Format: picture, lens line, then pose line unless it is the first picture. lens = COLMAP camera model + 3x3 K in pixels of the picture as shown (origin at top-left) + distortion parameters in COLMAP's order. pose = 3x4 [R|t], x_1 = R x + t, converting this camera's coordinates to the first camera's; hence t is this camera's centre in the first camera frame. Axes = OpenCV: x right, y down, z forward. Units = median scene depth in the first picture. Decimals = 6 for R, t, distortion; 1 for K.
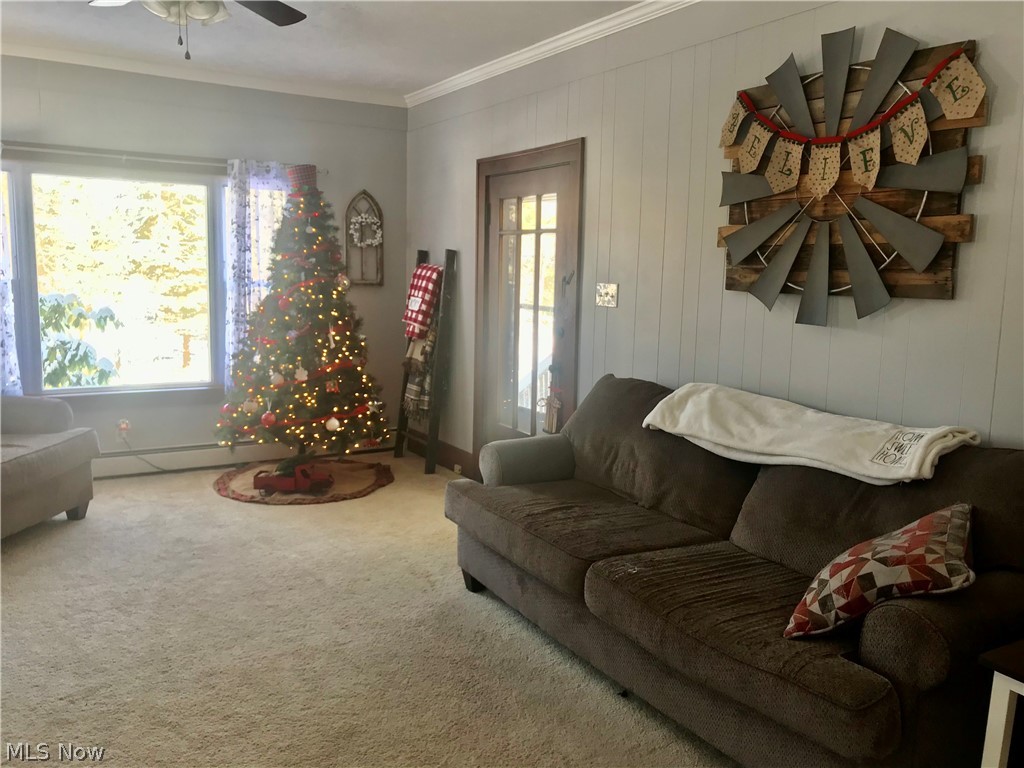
lens RADIAL K [[846.1, 0, 510.6], [0, 846.1, 380.4], [0, 0, 1]] dist [0.020046, 0.004257]
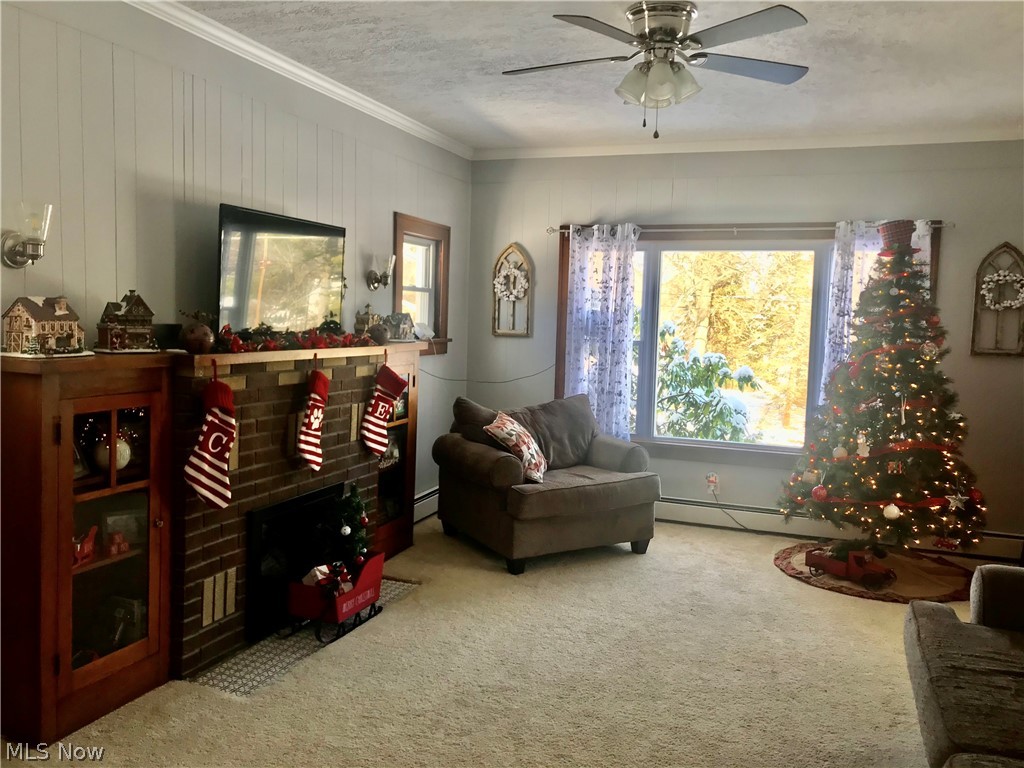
lens RADIAL K [[846.1, 0, 510.6], [0, 846.1, 380.4], [0, 0, 1]] dist [0.020046, 0.004257]
pose [[0.619908, 0.055573, -0.782704, 0.224189], [-0.117015, 0.992882, -0.022182, -0.016871], [0.775900, 0.105339, 0.621999, 0.136652]]
